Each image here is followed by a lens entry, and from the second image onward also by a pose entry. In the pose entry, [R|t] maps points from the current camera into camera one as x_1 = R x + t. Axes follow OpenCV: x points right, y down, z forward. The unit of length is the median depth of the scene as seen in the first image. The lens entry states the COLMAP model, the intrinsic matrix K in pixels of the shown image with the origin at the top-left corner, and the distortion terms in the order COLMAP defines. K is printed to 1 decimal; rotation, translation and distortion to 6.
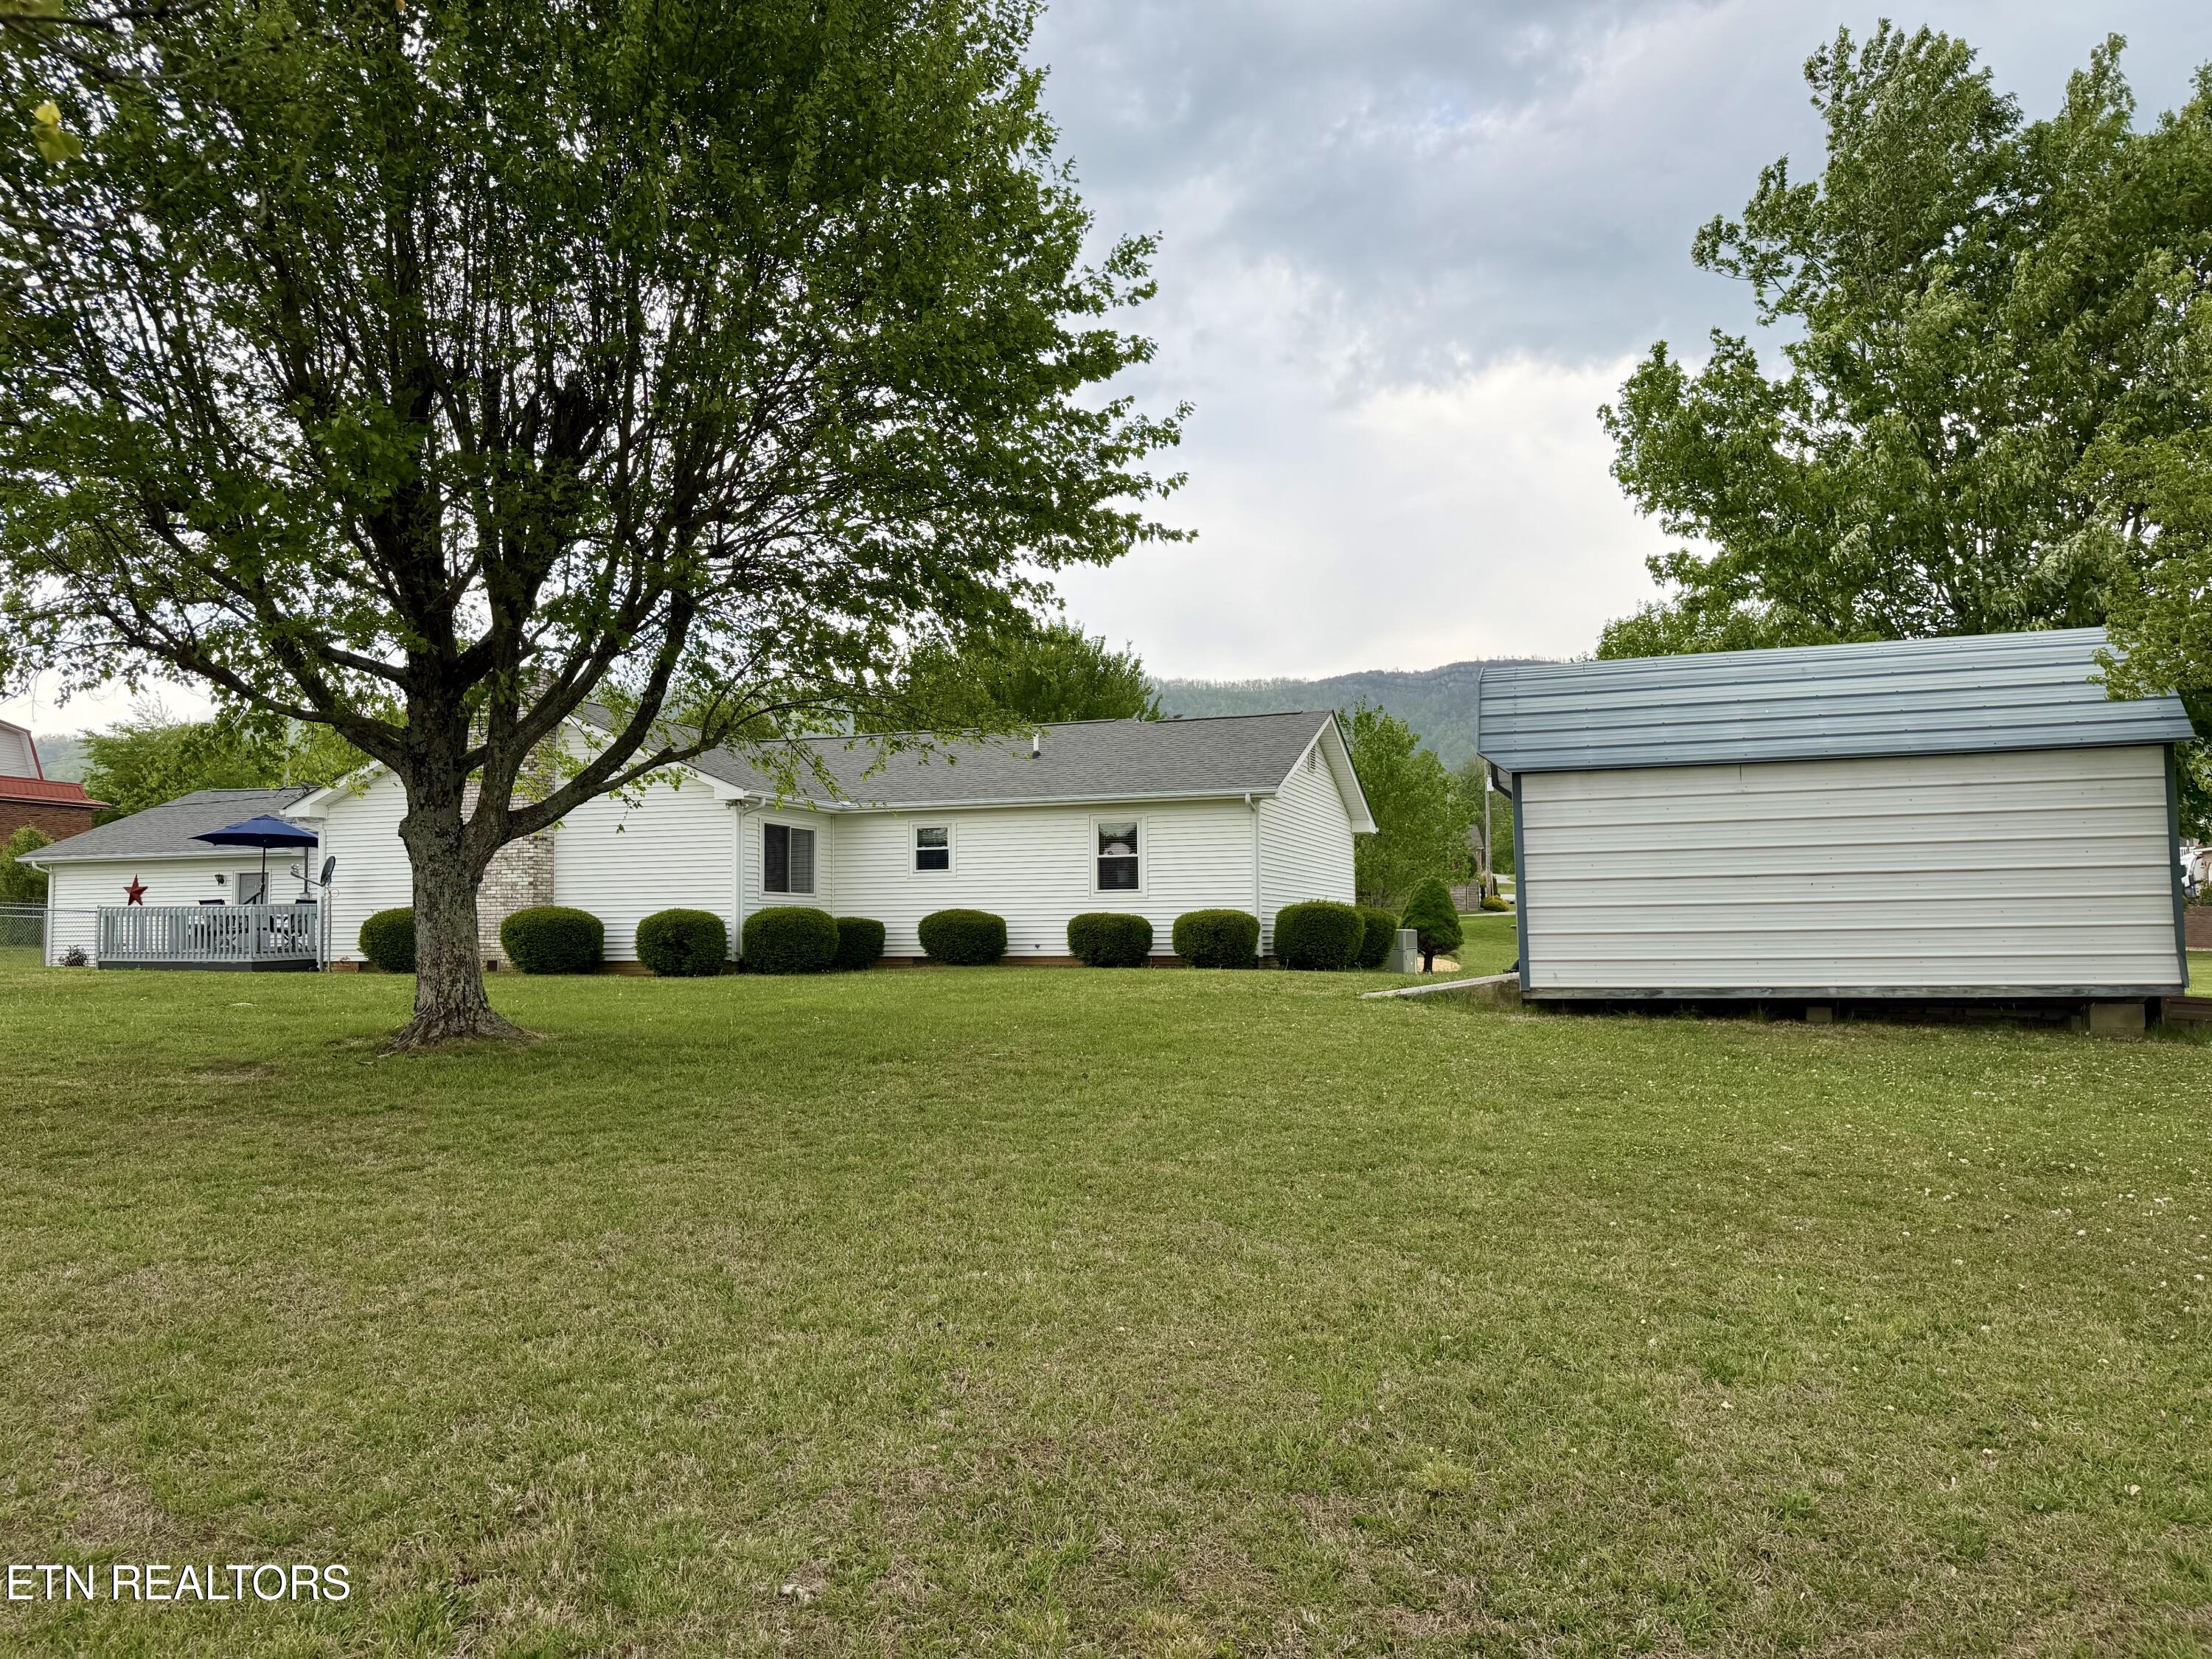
lens RADIAL K [[1534.3, 0, 1115.3], [0, 1534.3, 828.4], [0, 0, 1]] dist [0.130063, -0.214150]
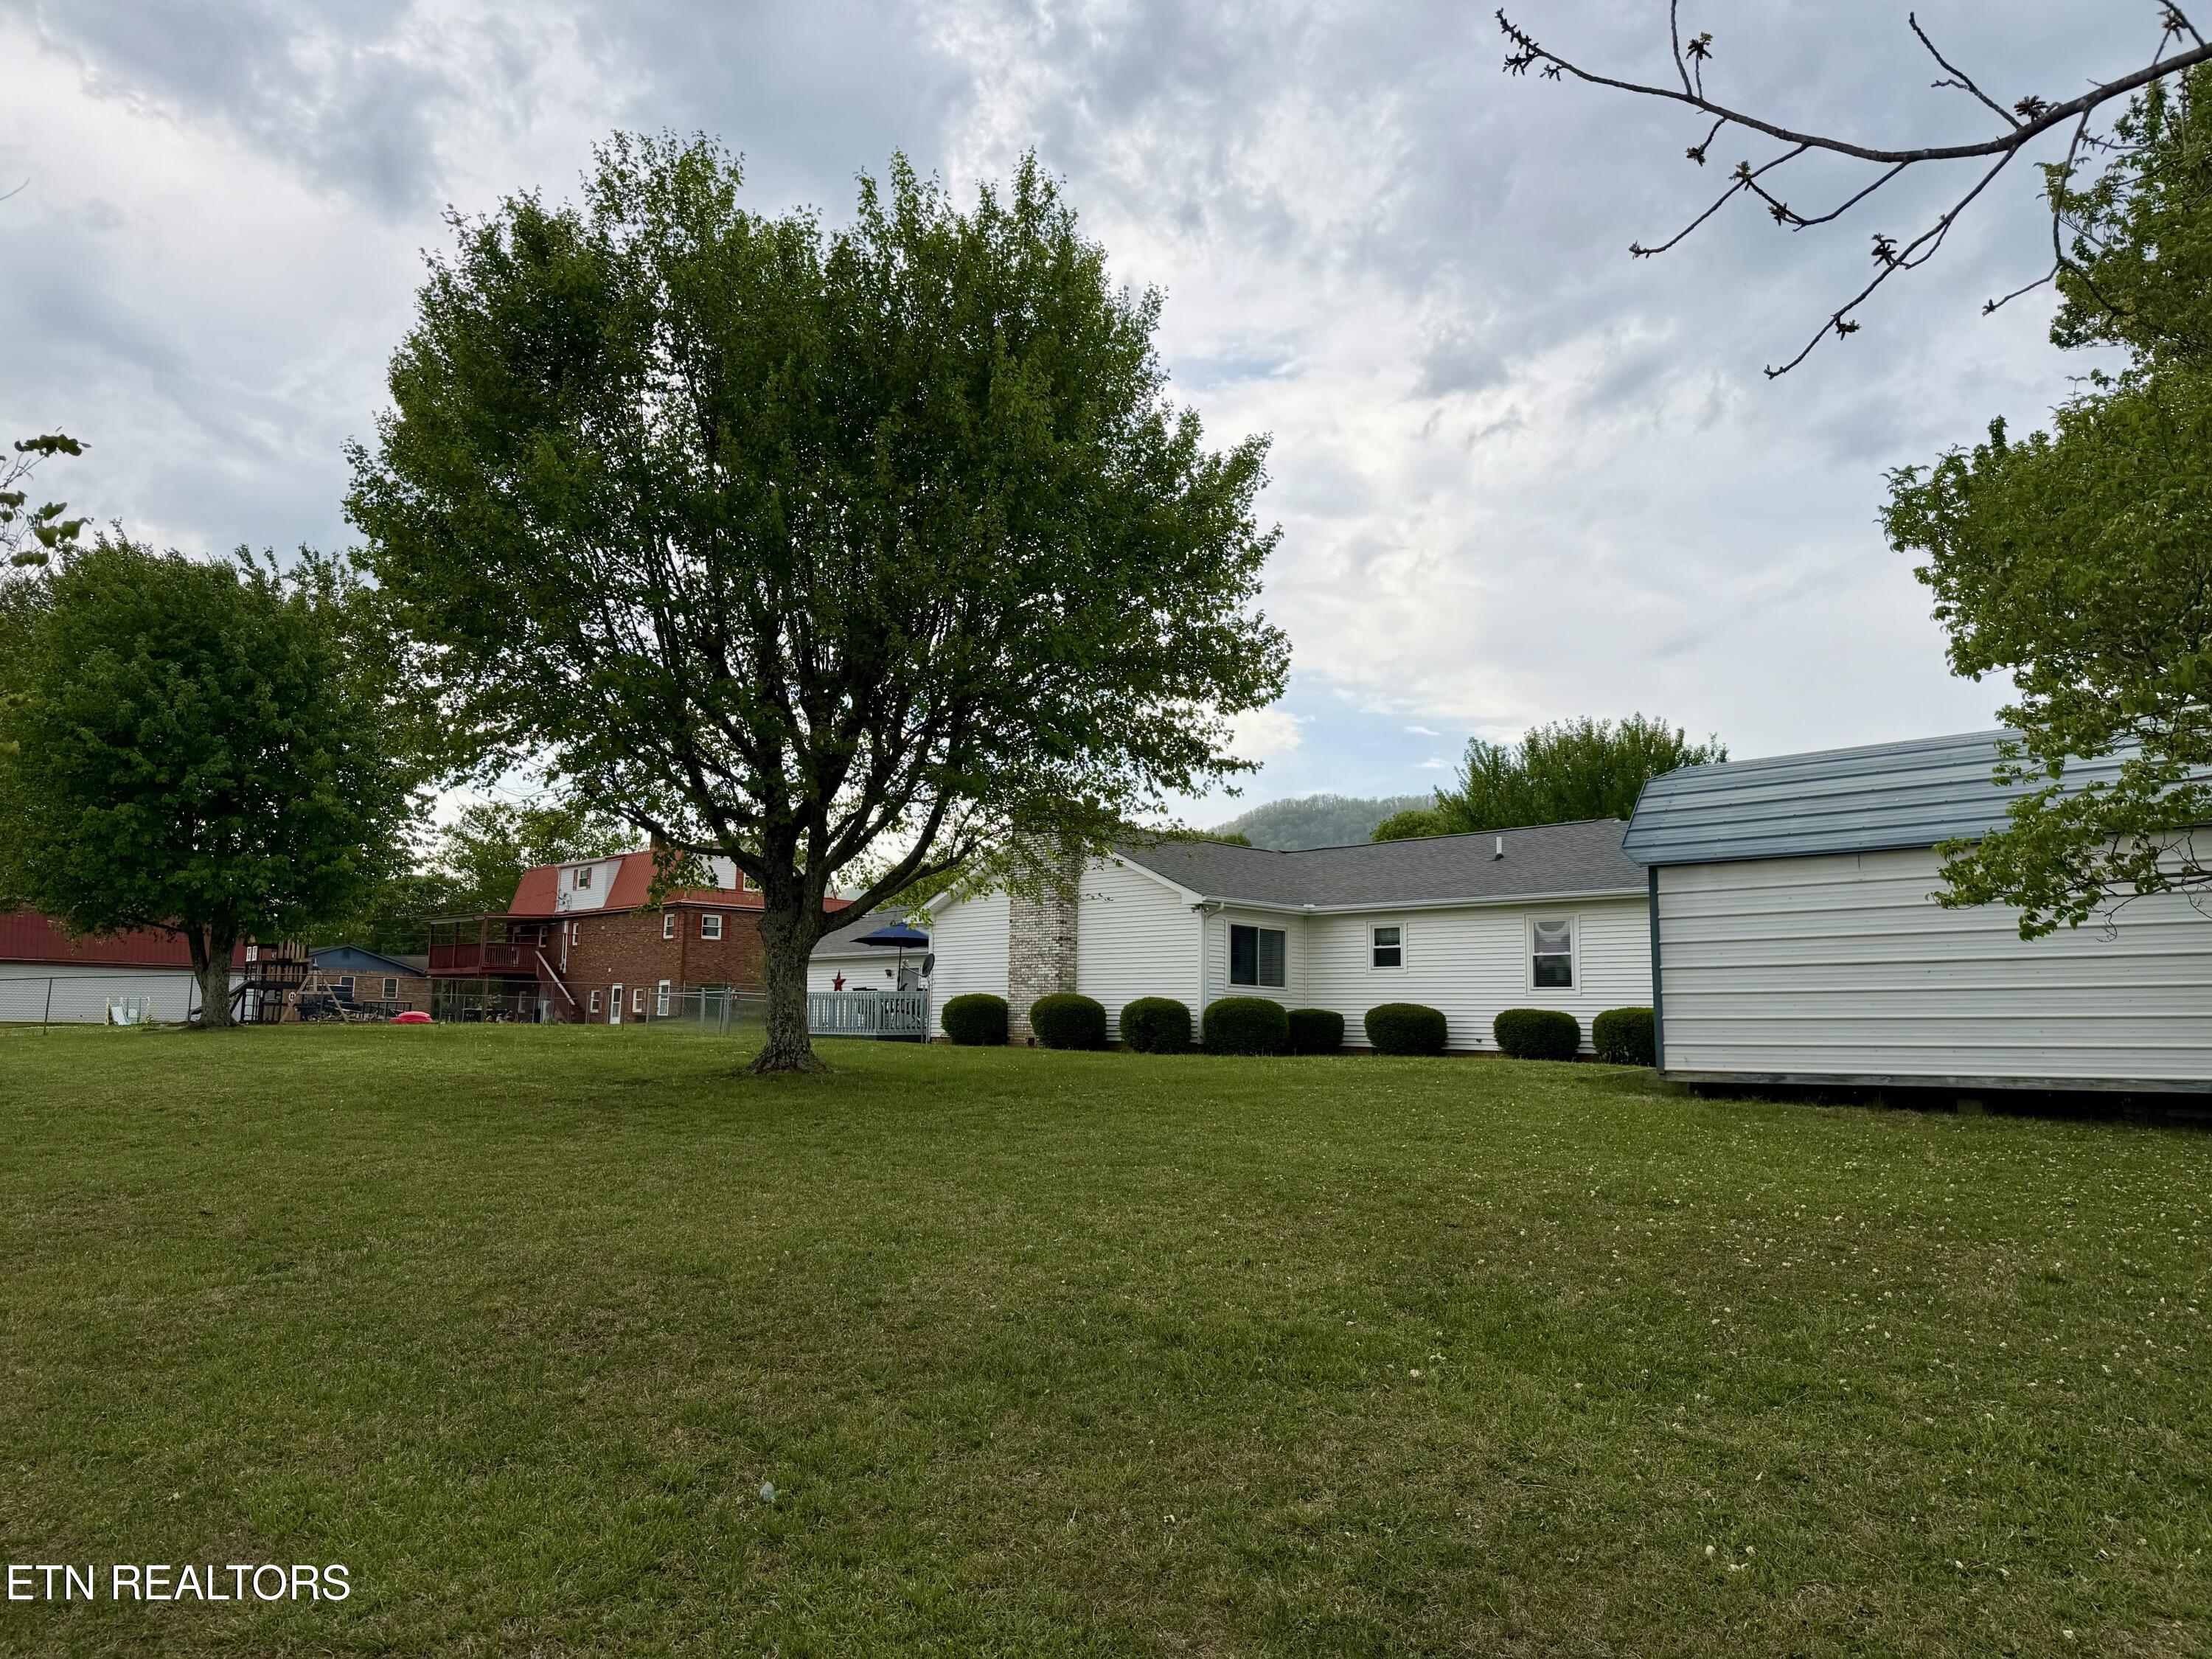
lens RADIAL K [[1534.3, 0, 1115.3], [0, 1534.3, 828.4], [0, 0, 1]] dist [0.130063, -0.214150]
pose [[0.891018, -0.037346, -0.452429, 0.216553], [0.005859, 0.997473, -0.070799, 0.005925], [0.453929, 0.060432, 0.888986, -0.062472]]
